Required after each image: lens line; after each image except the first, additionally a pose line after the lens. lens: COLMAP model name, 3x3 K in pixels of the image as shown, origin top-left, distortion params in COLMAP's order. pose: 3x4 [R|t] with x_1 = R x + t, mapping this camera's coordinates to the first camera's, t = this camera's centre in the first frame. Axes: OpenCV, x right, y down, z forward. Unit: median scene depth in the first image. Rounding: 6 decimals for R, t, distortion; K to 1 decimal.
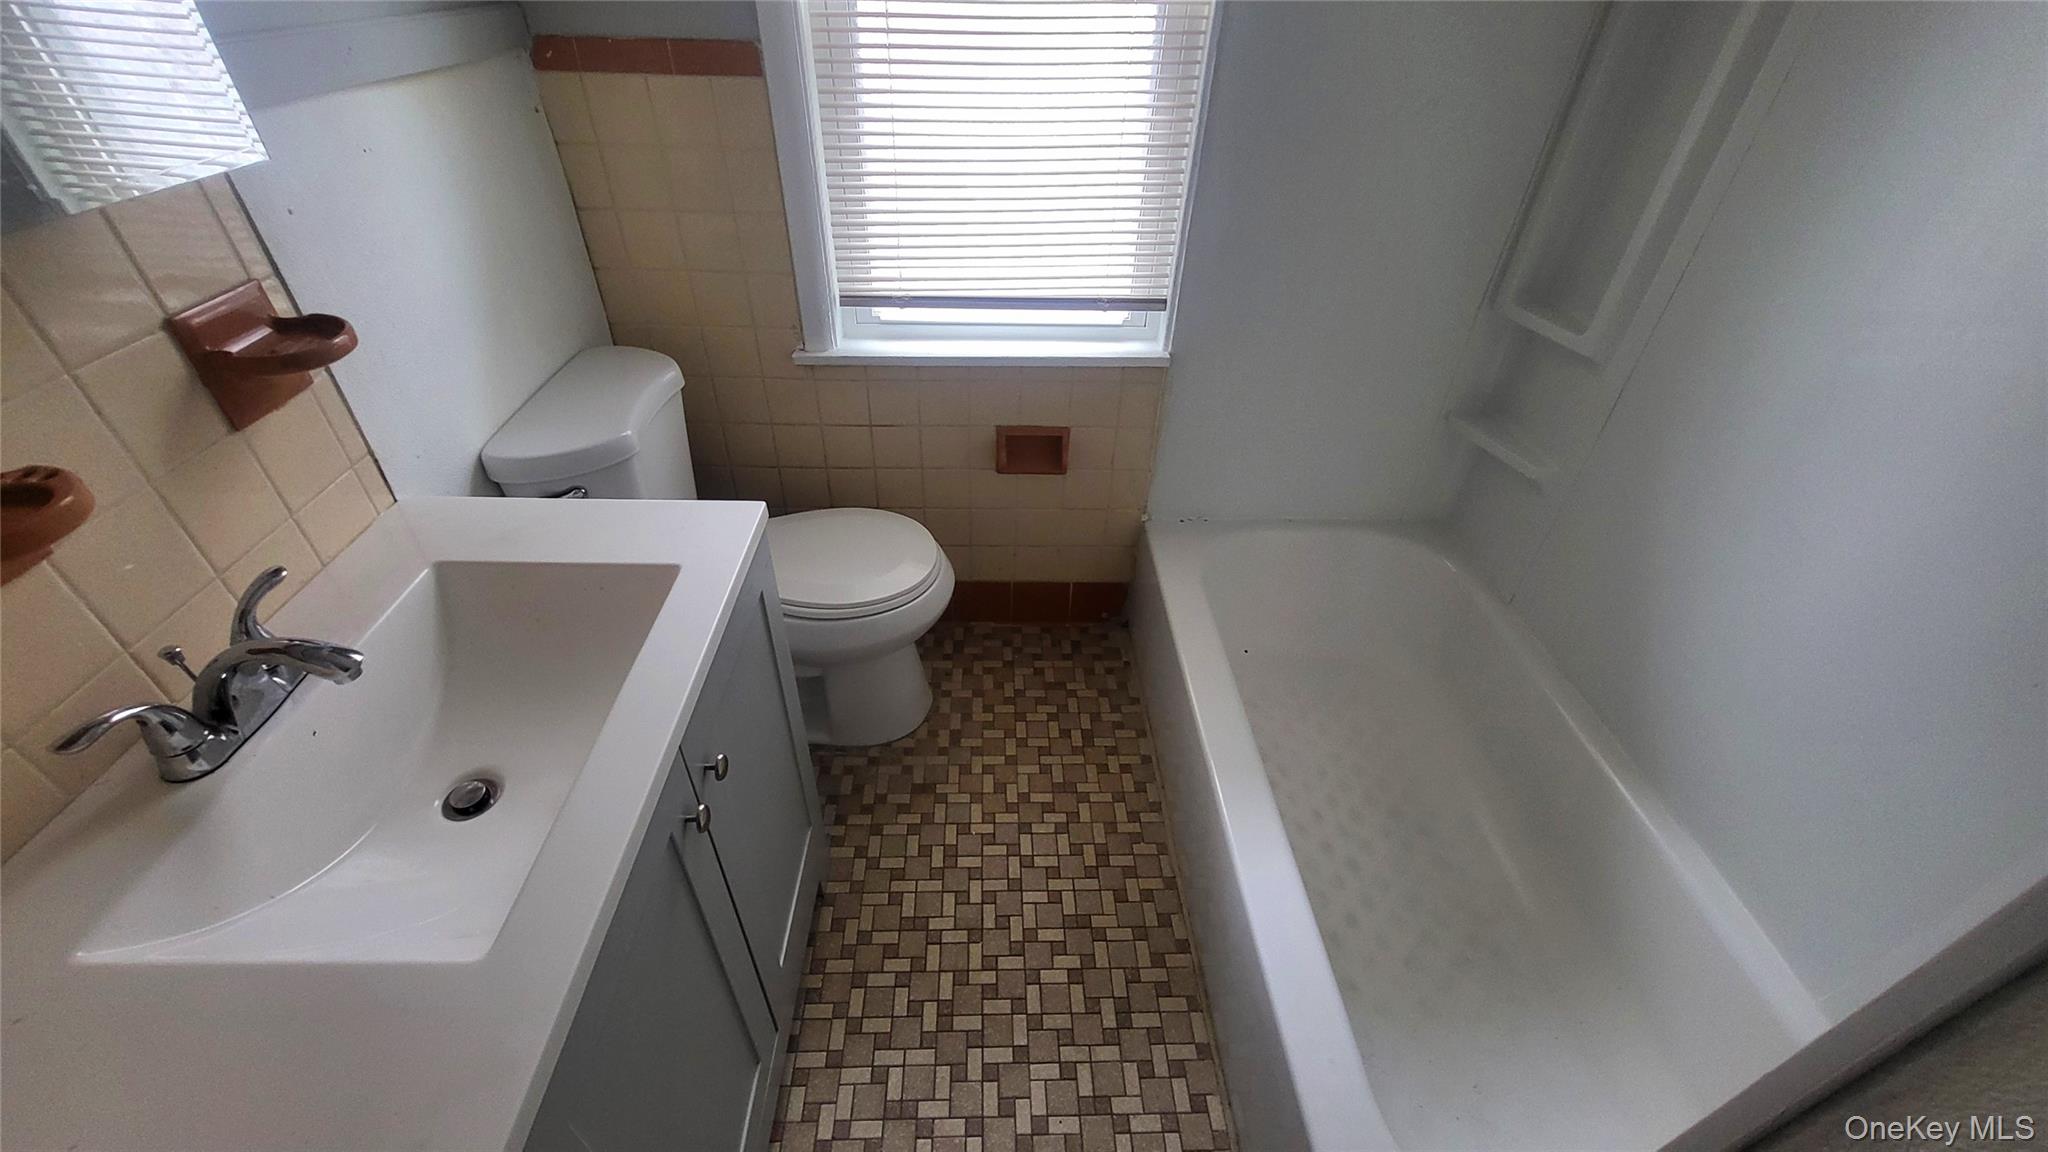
lens RADIAL K [[825.5, 0, 1009.5], [0, 825.5, 560.9], [0, 0, 1]] dist [0.024130, -0.000046]
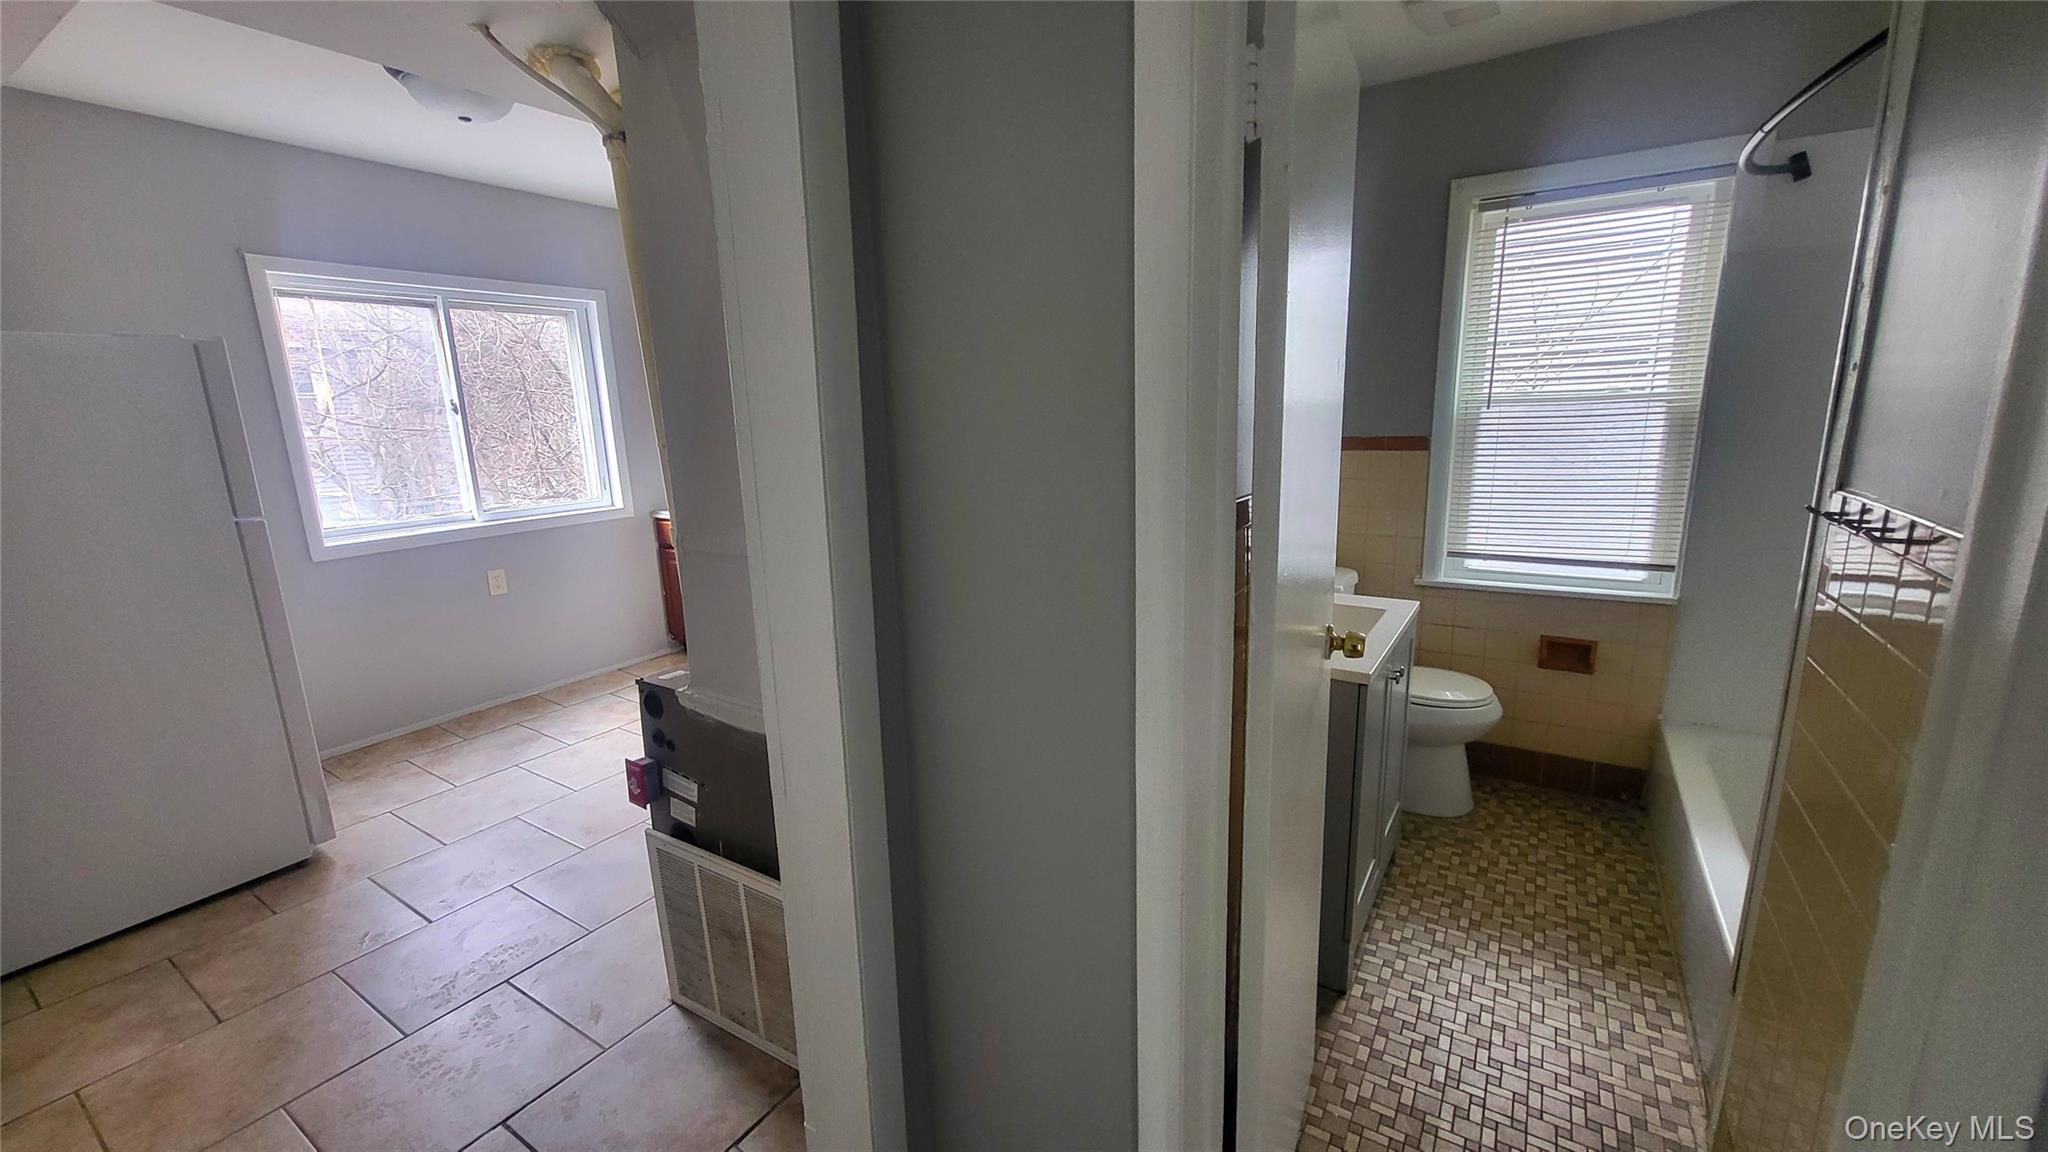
lens RADIAL K [[806.9, 0, 1015.1], [0, 806.9, 577.4], [0, 0, 1]] dist [0.000300, -0.000222]
pose [[0.820969, 0.068431, -0.566857, 0.025842], [-0.303029, 0.893655, -0.330989, 0.551900], [0.483925, 0.443505, 0.754400, -0.713066]]
